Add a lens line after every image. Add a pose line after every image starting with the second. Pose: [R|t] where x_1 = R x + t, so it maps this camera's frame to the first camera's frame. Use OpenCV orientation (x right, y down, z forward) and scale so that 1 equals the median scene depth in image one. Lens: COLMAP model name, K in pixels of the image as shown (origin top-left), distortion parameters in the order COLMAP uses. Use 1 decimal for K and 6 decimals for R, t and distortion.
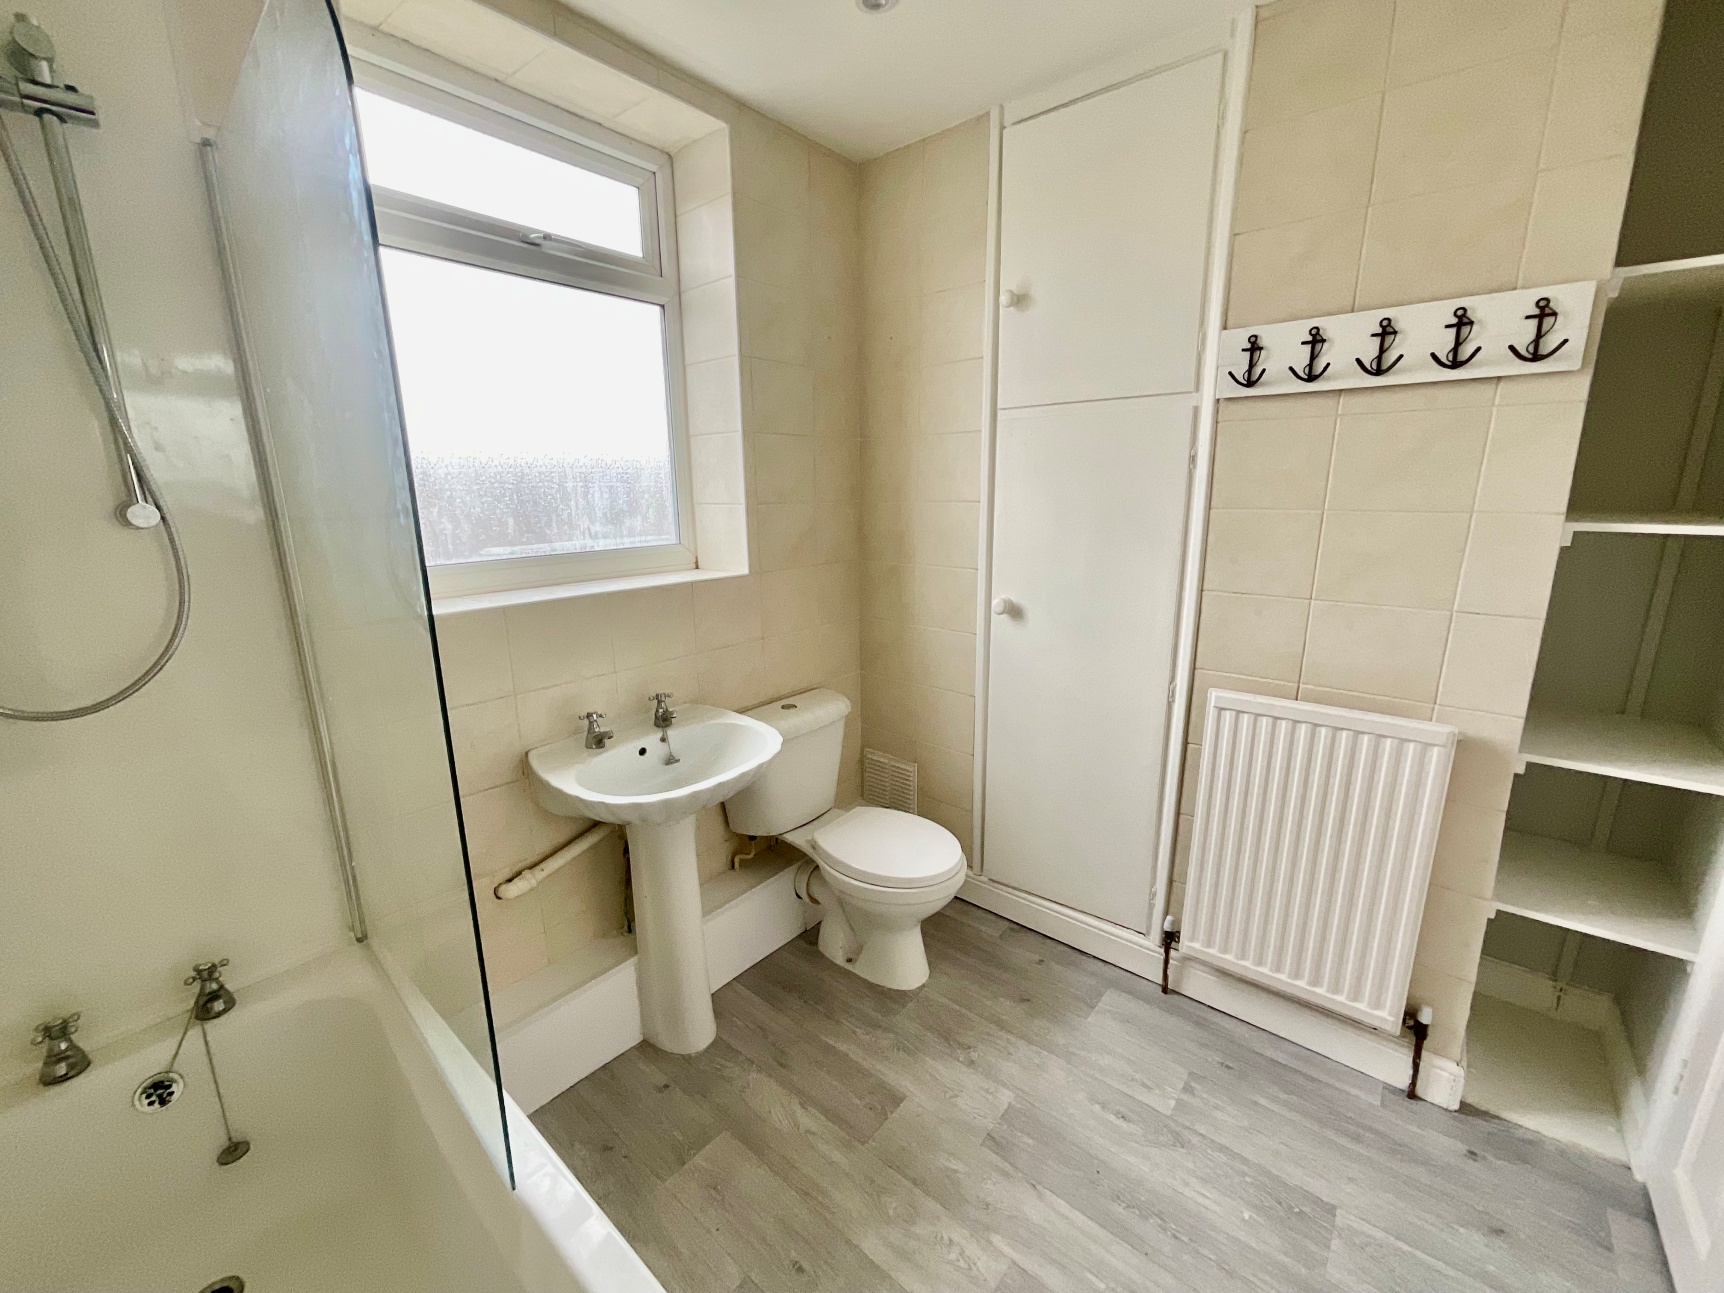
lens RADIAL K [[697.1, 0, 860.1], [0, 697.1, 643.0], [0, 0, 1]] dist [-0.000770, 0.000531]
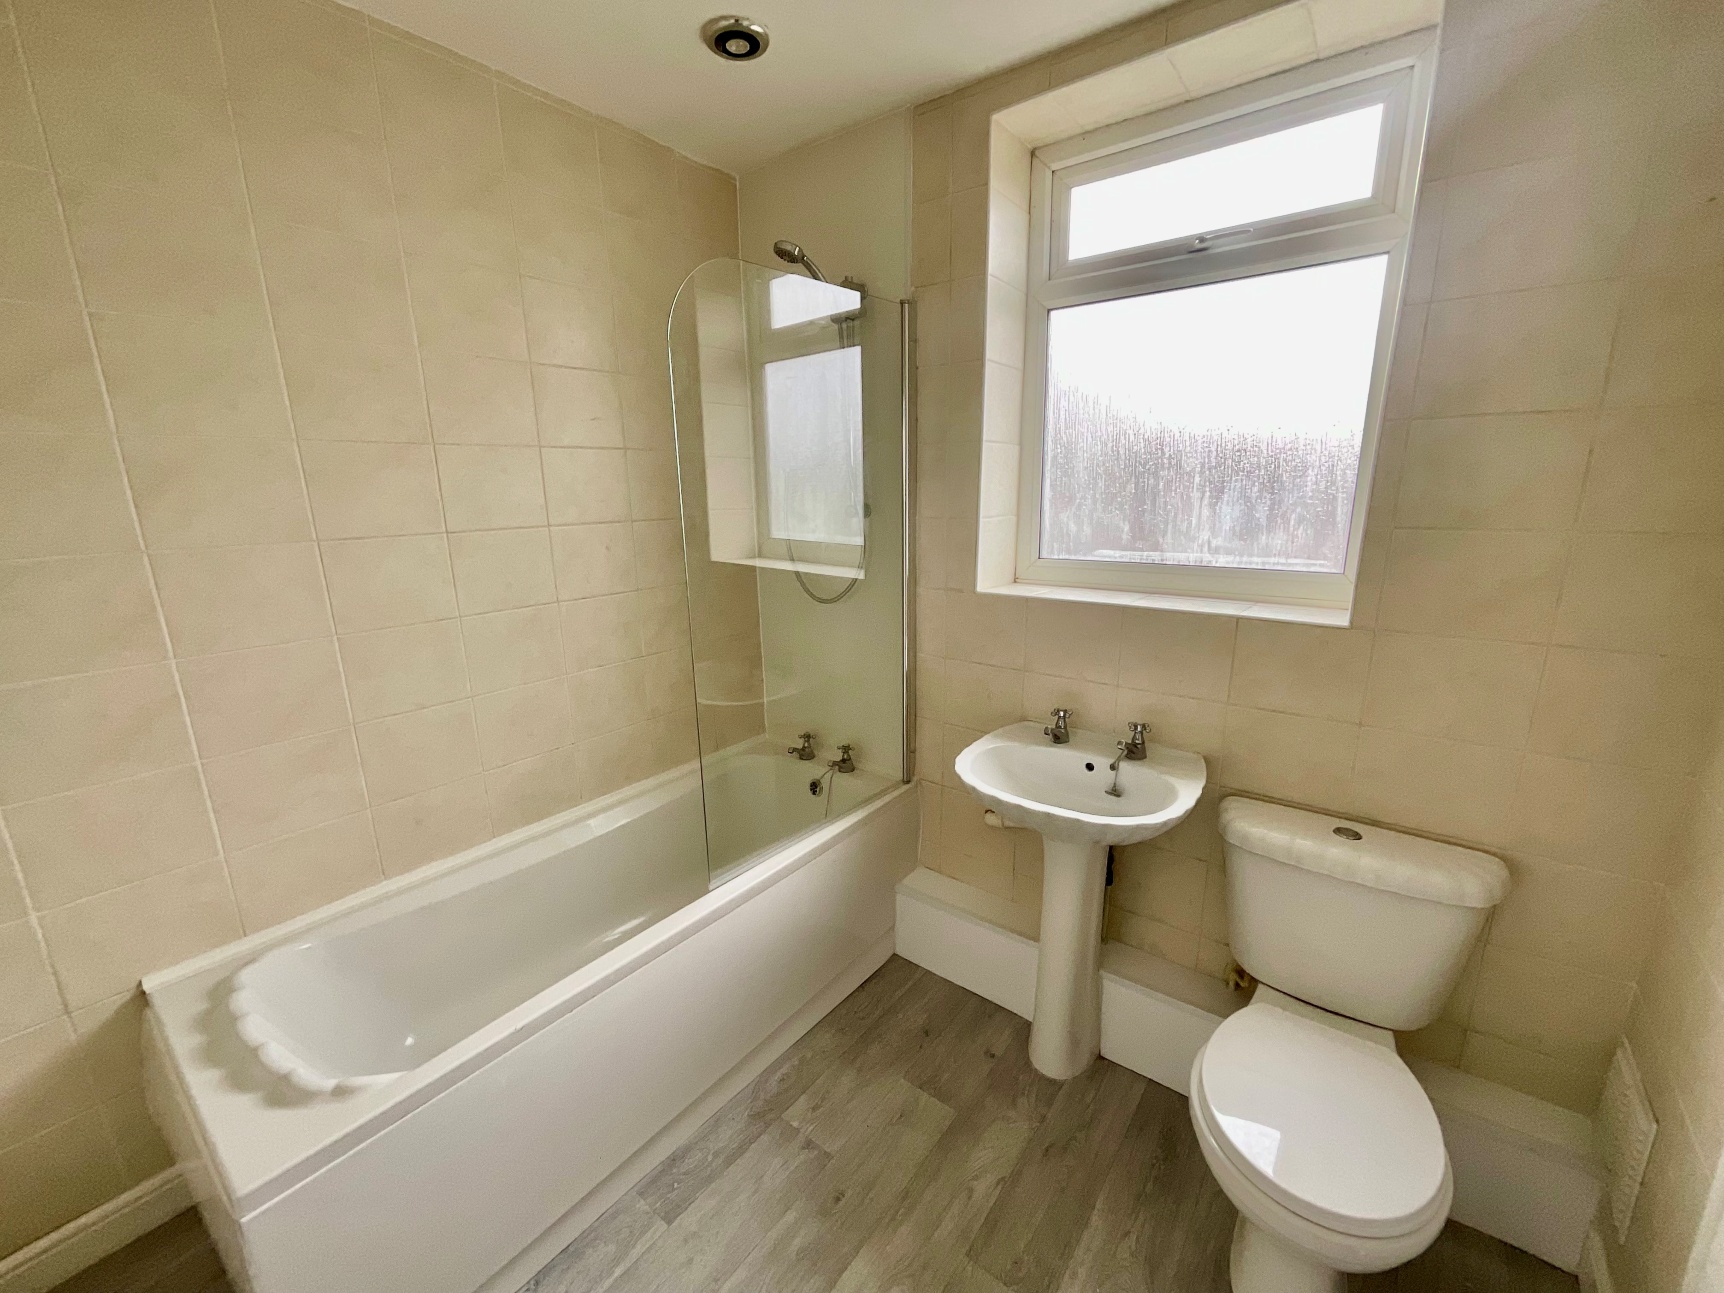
lens RADIAL K [[697.1, 0, 863.3], [0, 697.1, 649.0], [0, 0, 1]] dist [-0.000770, 0.000531]
pose [[0.044001, 0.232331, -0.971641, 0.574770], [-0.216839, 0.951618, 0.217724, -0.143457], [0.975215, 0.201109, 0.092250, 0.544457]]
